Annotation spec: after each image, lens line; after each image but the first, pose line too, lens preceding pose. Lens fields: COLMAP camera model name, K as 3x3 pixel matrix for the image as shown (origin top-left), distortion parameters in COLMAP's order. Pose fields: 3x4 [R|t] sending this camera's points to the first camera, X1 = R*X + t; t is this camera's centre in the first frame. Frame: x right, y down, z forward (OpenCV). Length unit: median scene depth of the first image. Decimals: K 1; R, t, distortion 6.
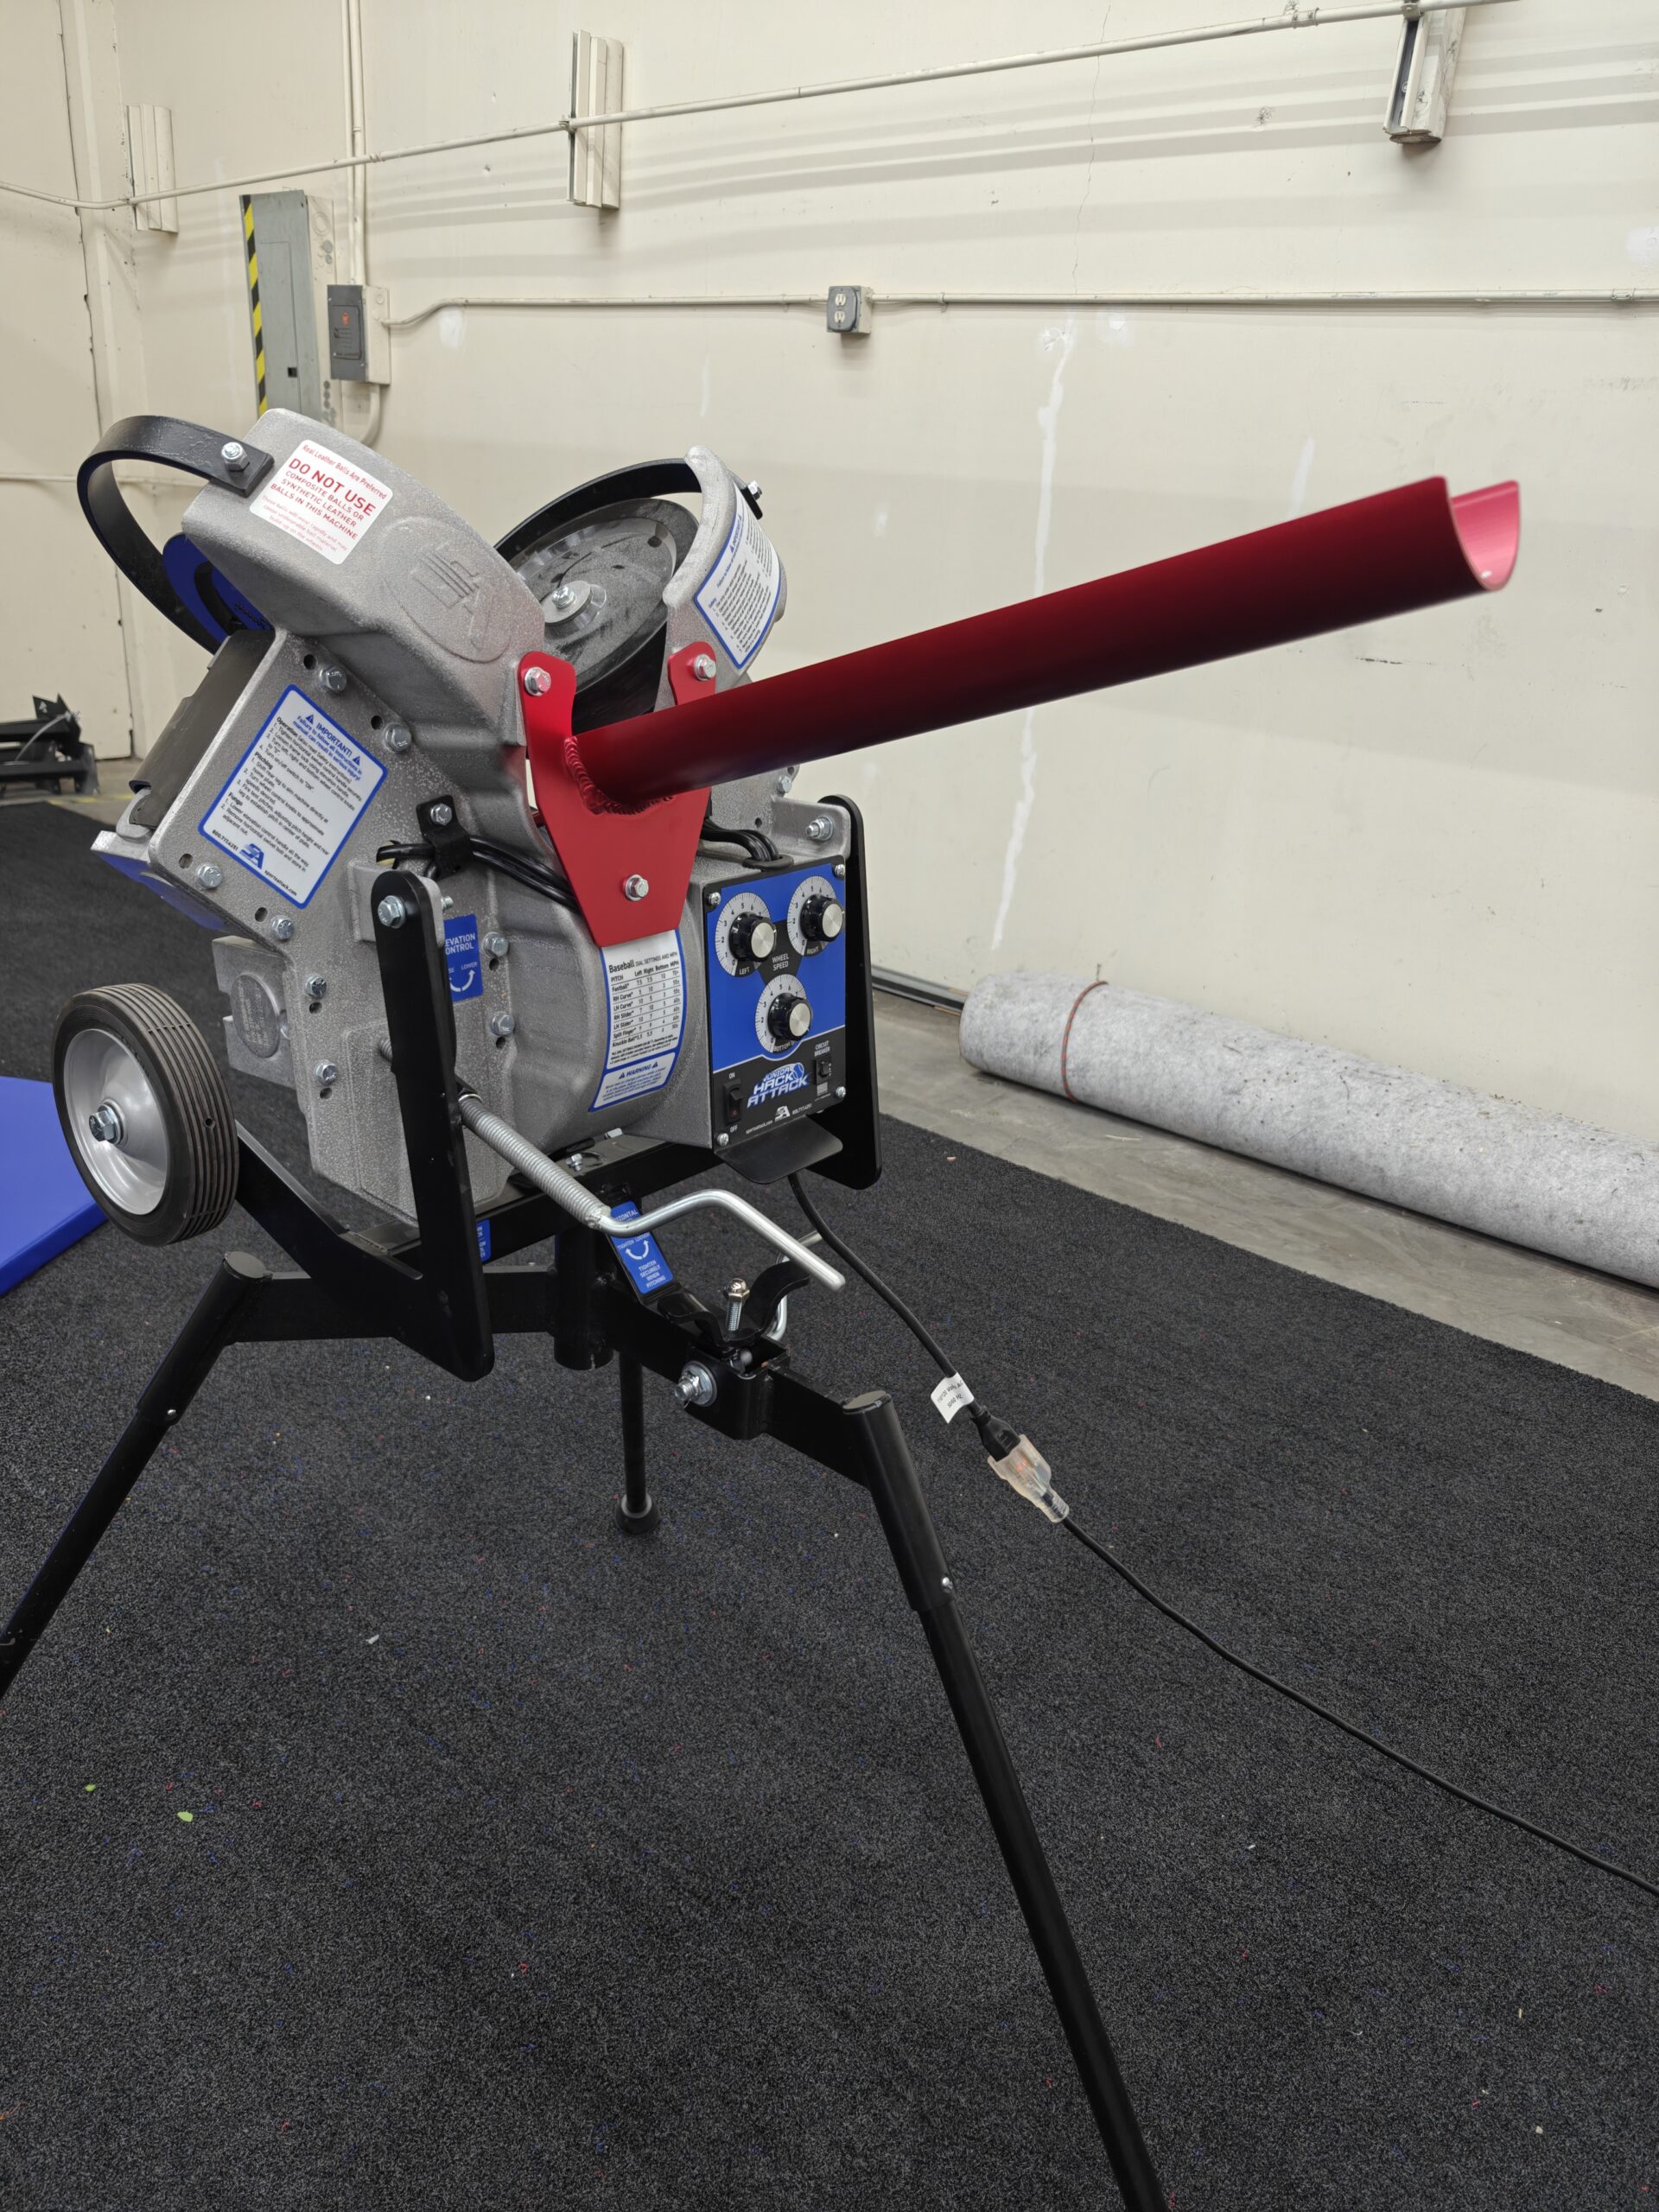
lens RADIAL K [[1520.3, 0, 816.9], [0, 1520.3, 1110.2], [0, 0, 1]] dist [0.036908, -0.048560]
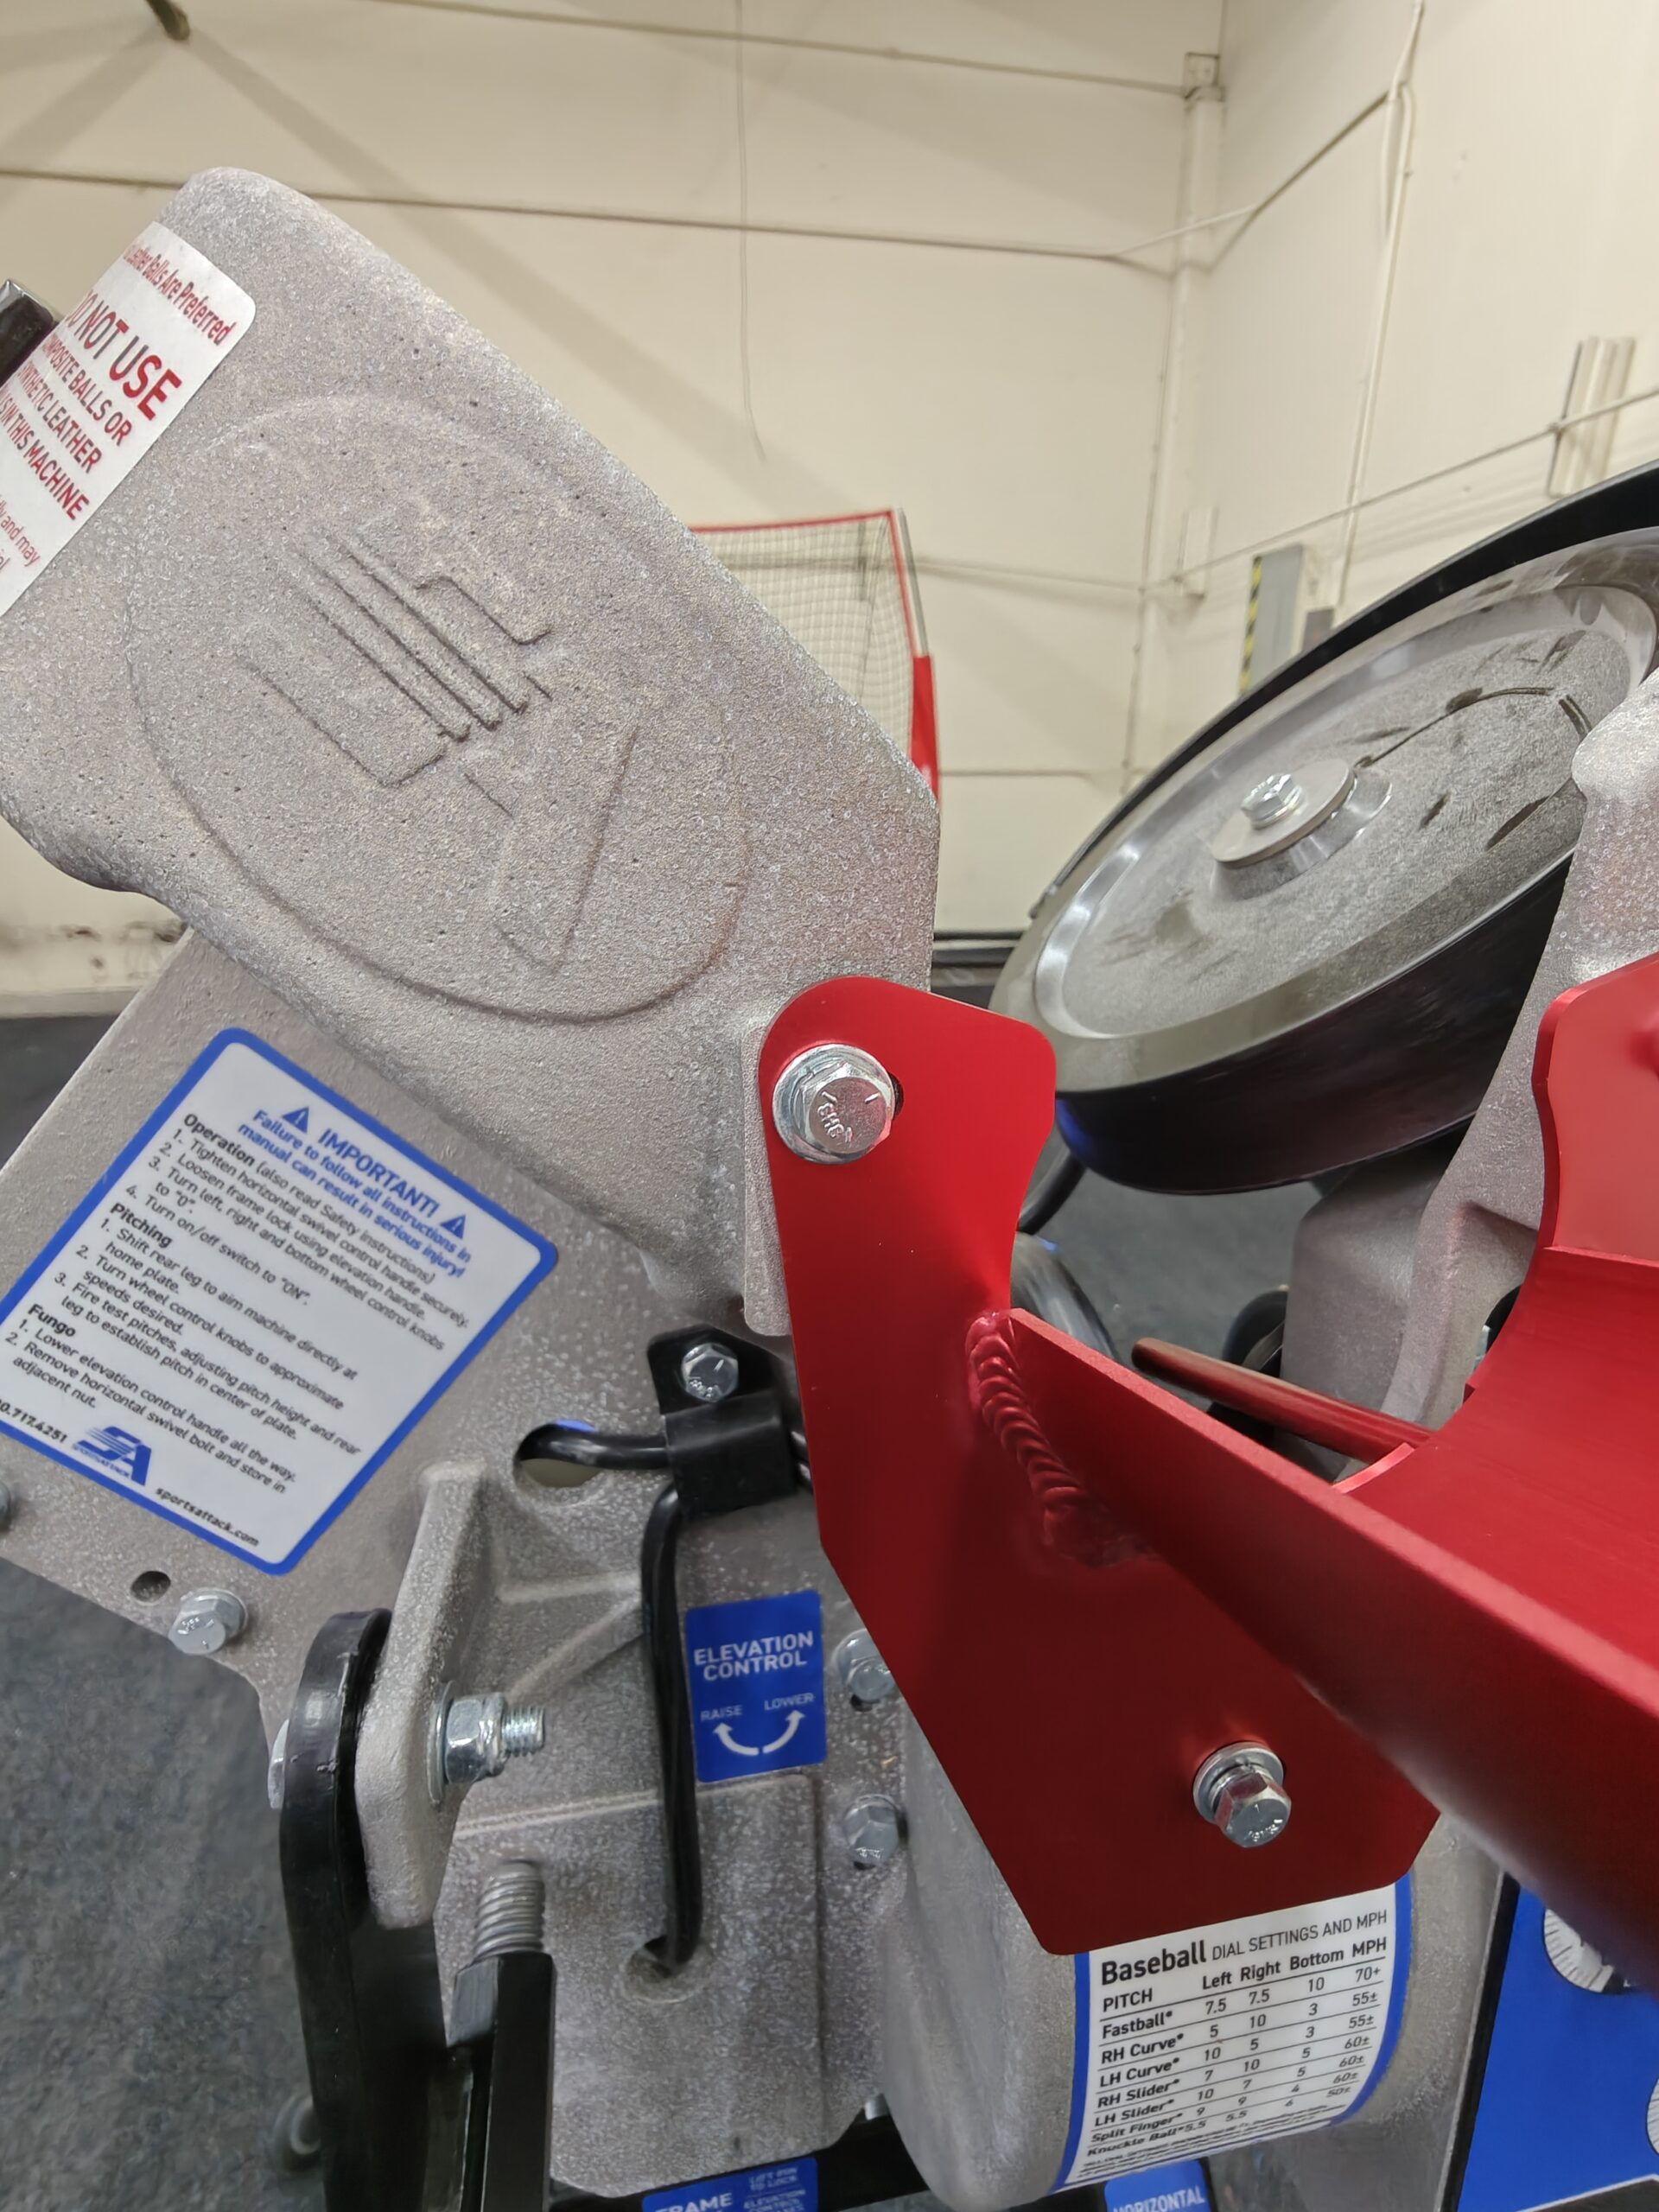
lens RADIAL K [[1008.5, 0, 831.8], [0, 1008.5, 1109.5], [0, 0, 1]] dist [-0.002550, 0.000427]
pose [[0.755485, 0.160390, -0.635230, -0.068118], [-0.205091, 0.978738, 0.003206, -0.221086], [0.622238, 0.127858, 0.772316, 0.695106]]
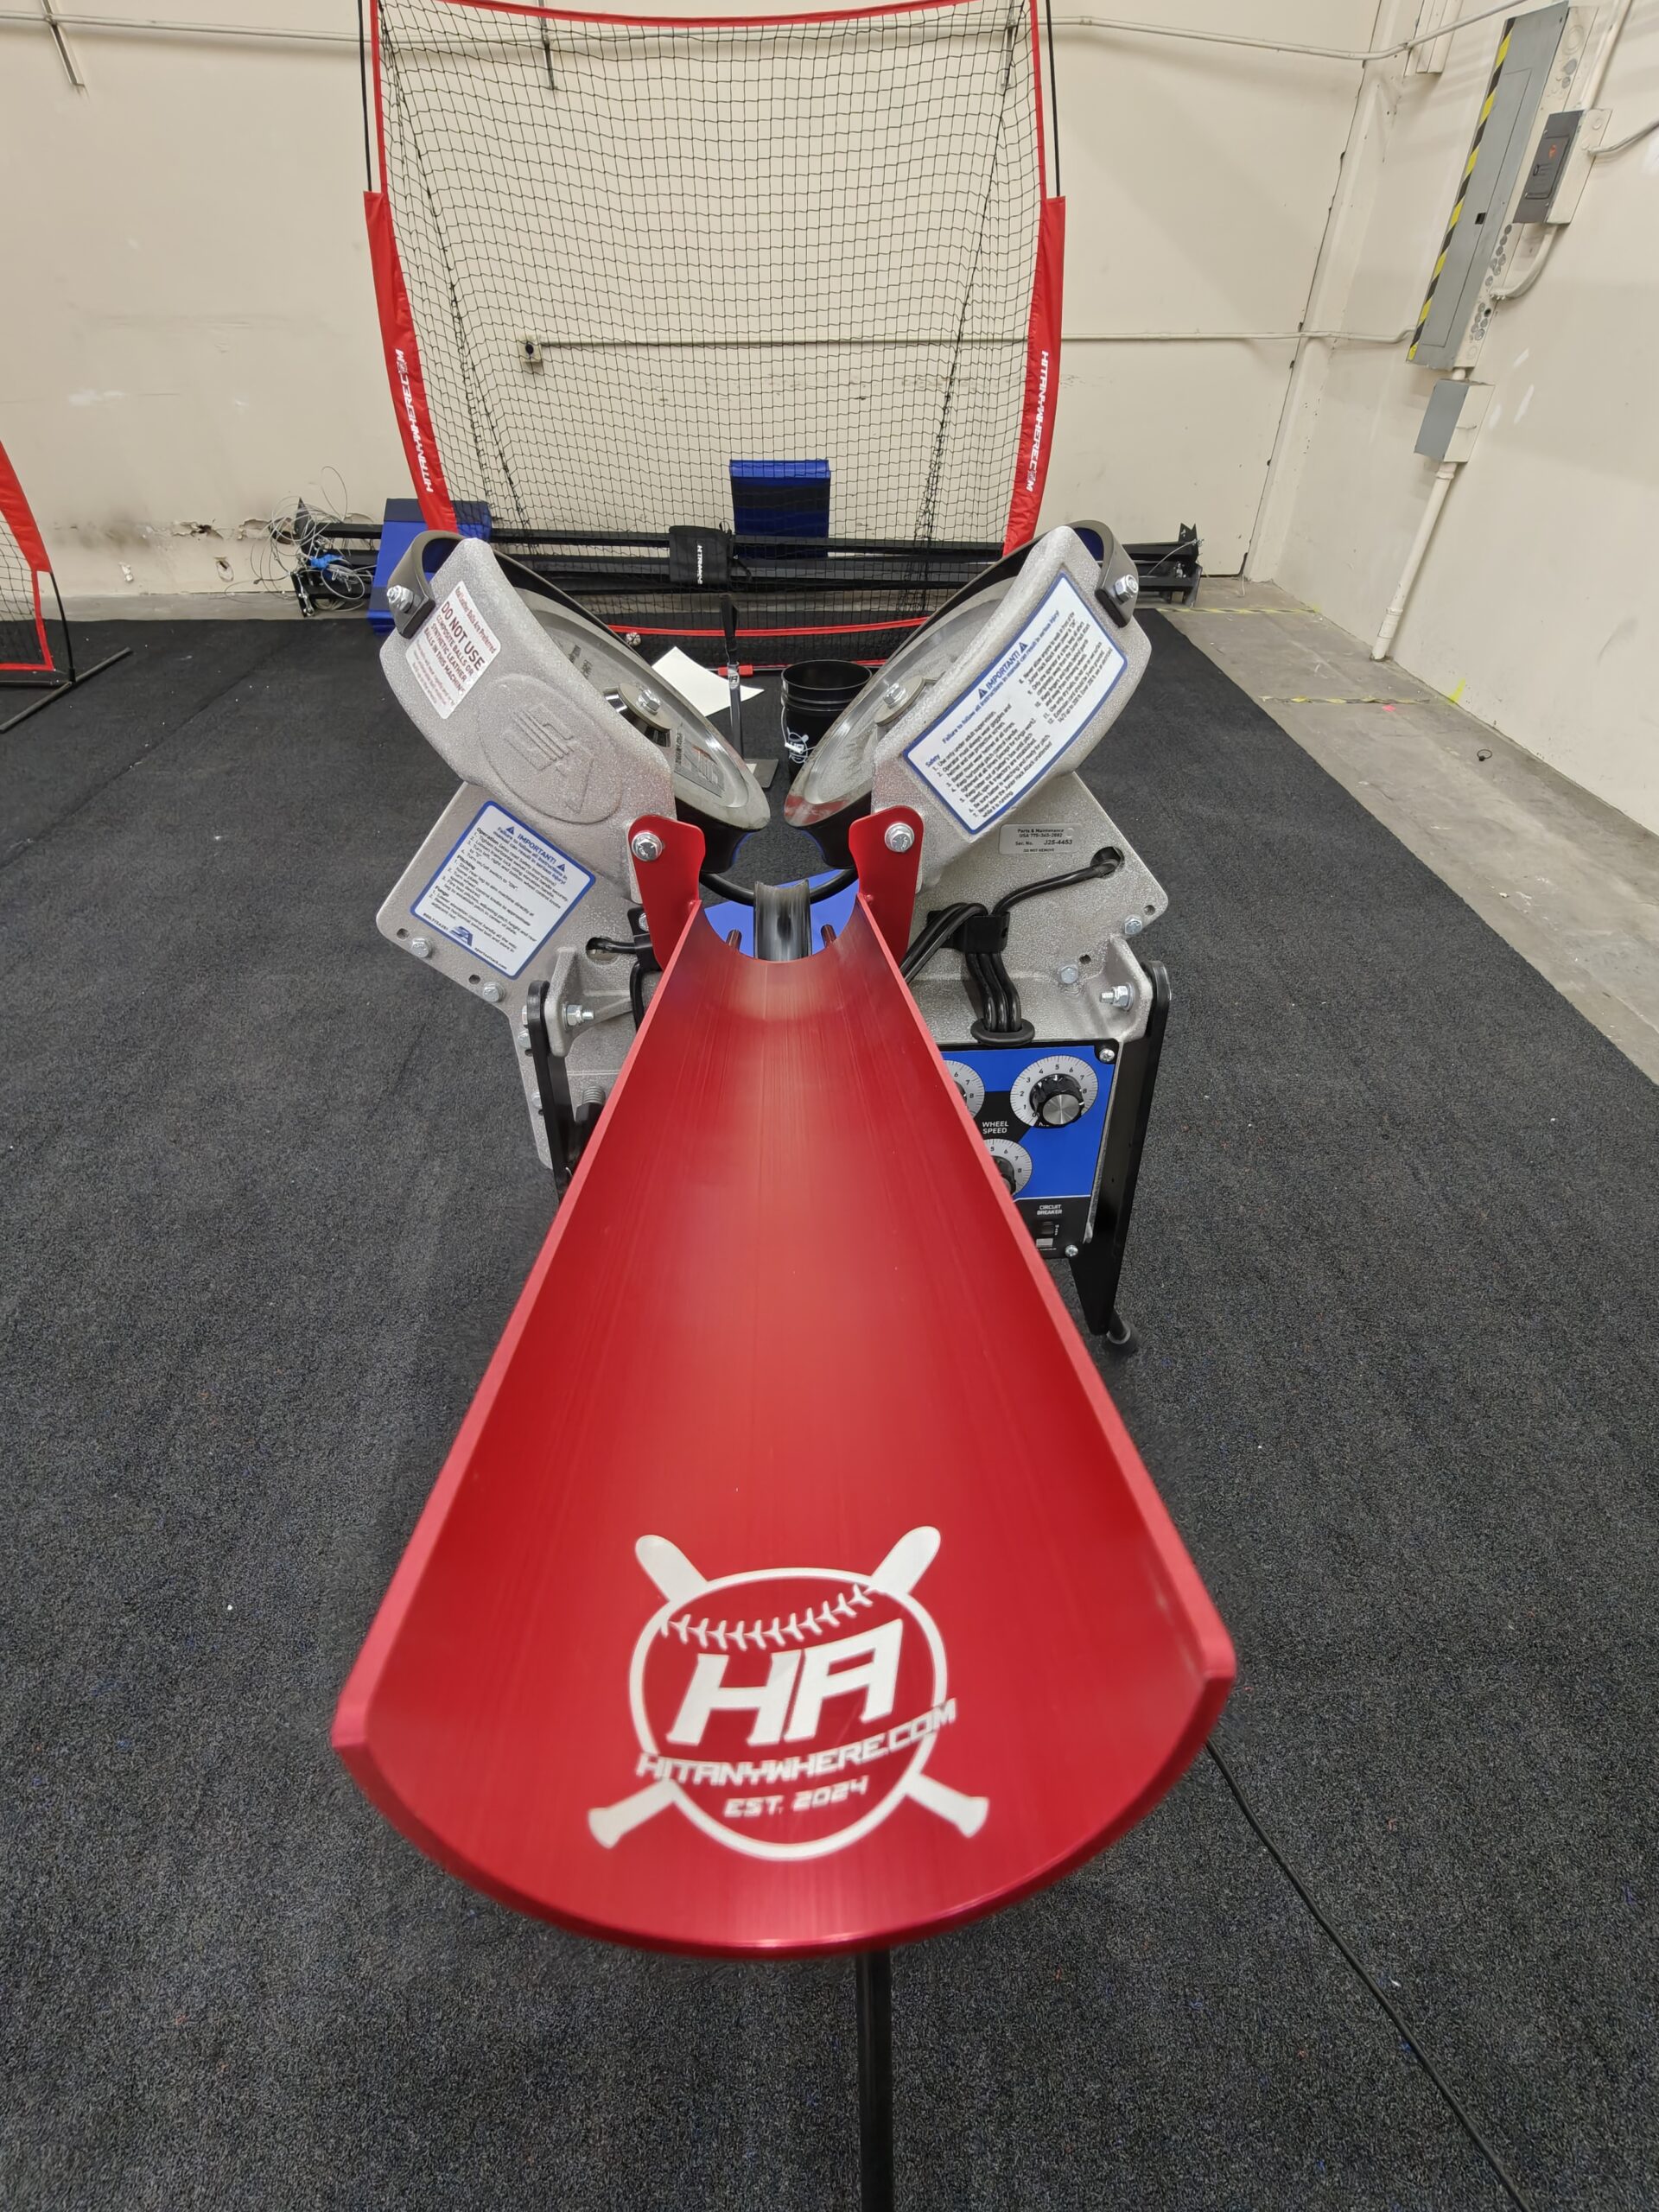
lens RADIAL K [[992.9, 0, 829.3], [0, 992.9, 1109.4], [0, 0, 1]] dist [0.000894, 0.000210]
pose [[0.669029, 0.431712, -0.605000, 0.273107], [-0.239685, 0.895840, 0.374195, -0.311344], [0.703528, -0.105338, 0.702817, 0.490514]]
